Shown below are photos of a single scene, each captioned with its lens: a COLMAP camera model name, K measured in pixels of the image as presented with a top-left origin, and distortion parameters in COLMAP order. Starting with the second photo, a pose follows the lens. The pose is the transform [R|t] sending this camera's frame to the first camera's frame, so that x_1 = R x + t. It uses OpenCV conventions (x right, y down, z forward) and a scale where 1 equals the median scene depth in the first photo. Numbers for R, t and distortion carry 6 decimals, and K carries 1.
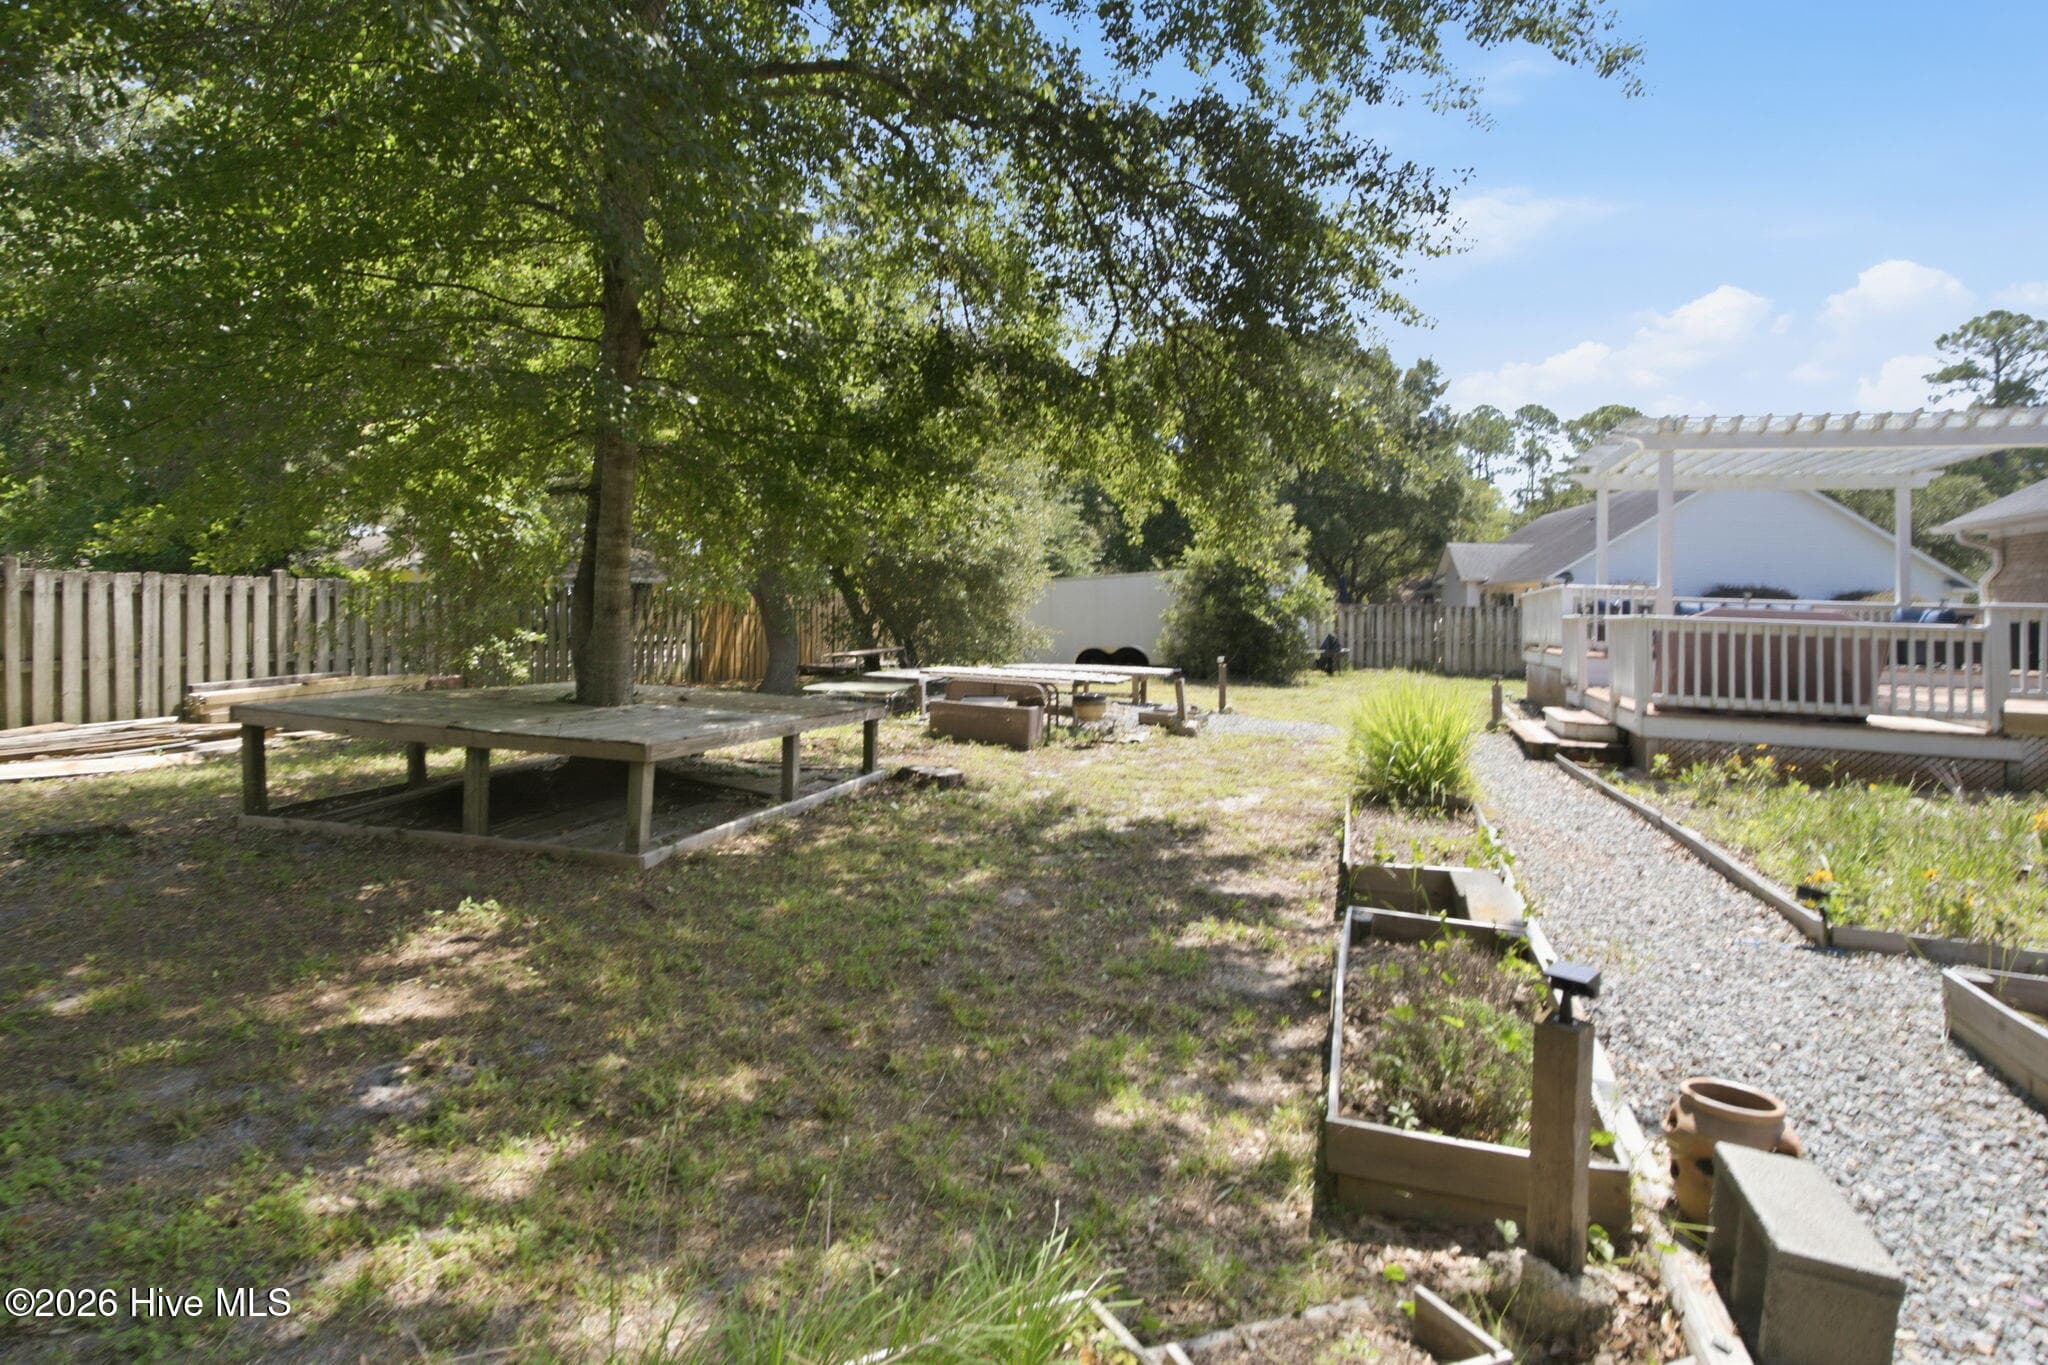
lens RADIAL K [[1013.2, 0, 1023.9], [0, 1013.2, 523.7], [0, 0, 1]] dist [-0.017361, 0.016051]
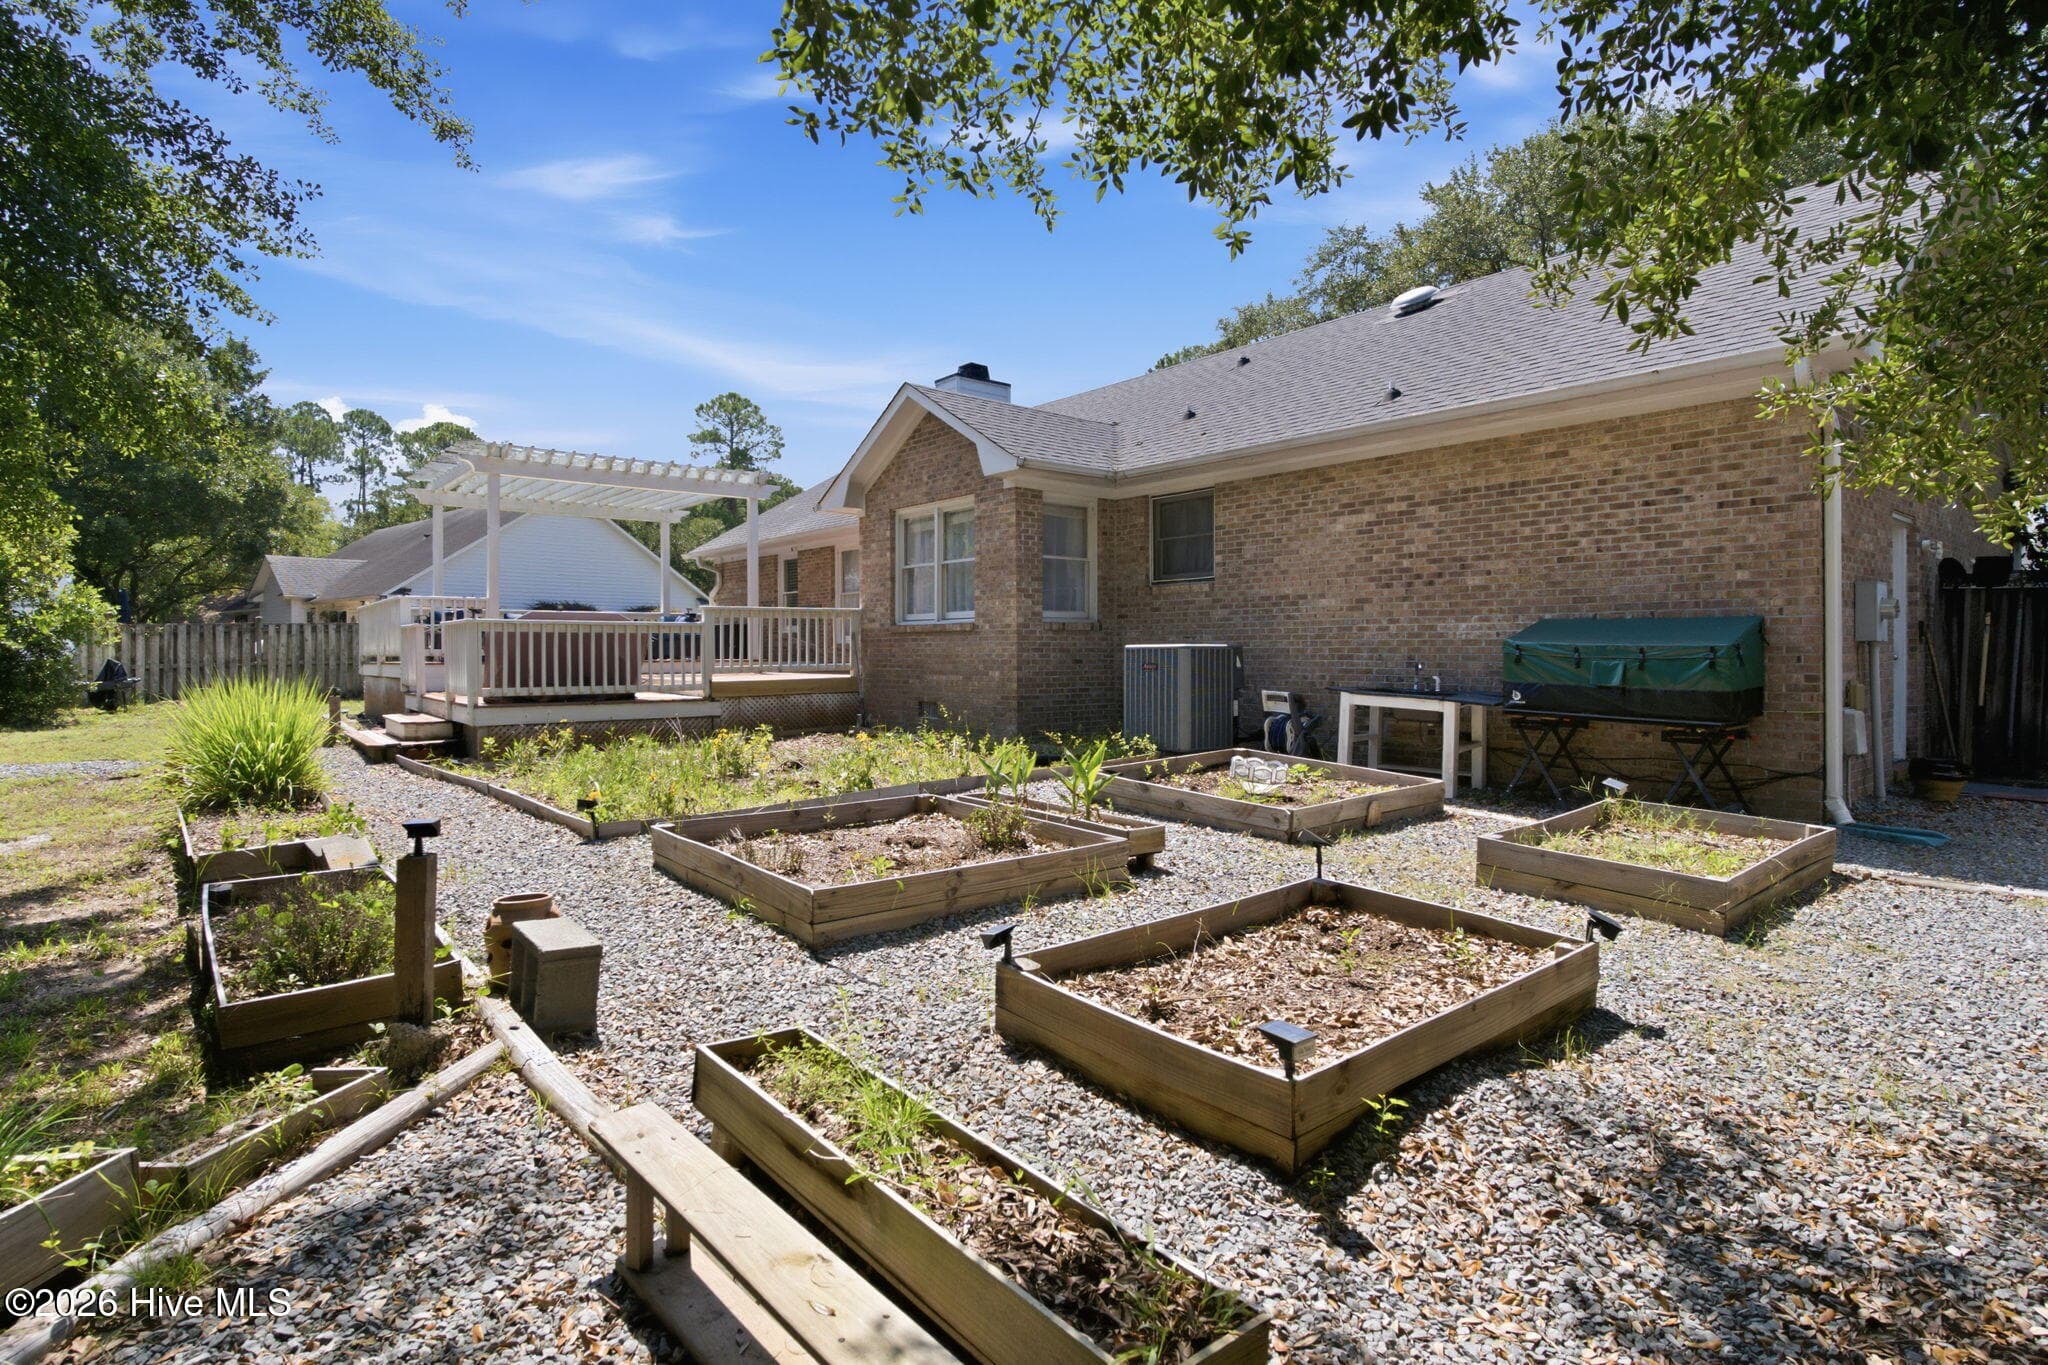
lens RADIAL K [[1029.2, 0, 995.6], [0, 1029.2, 682.8], [0, 0, 1]] dist [-0.019147, 0.005802]
pose [[0.525689, -0.065779, 0.848130, -0.056825], [-0.050327, 0.992855, 0.108197, 0.007351], [-0.849187, -0.099562, 0.518622, -0.098058]]
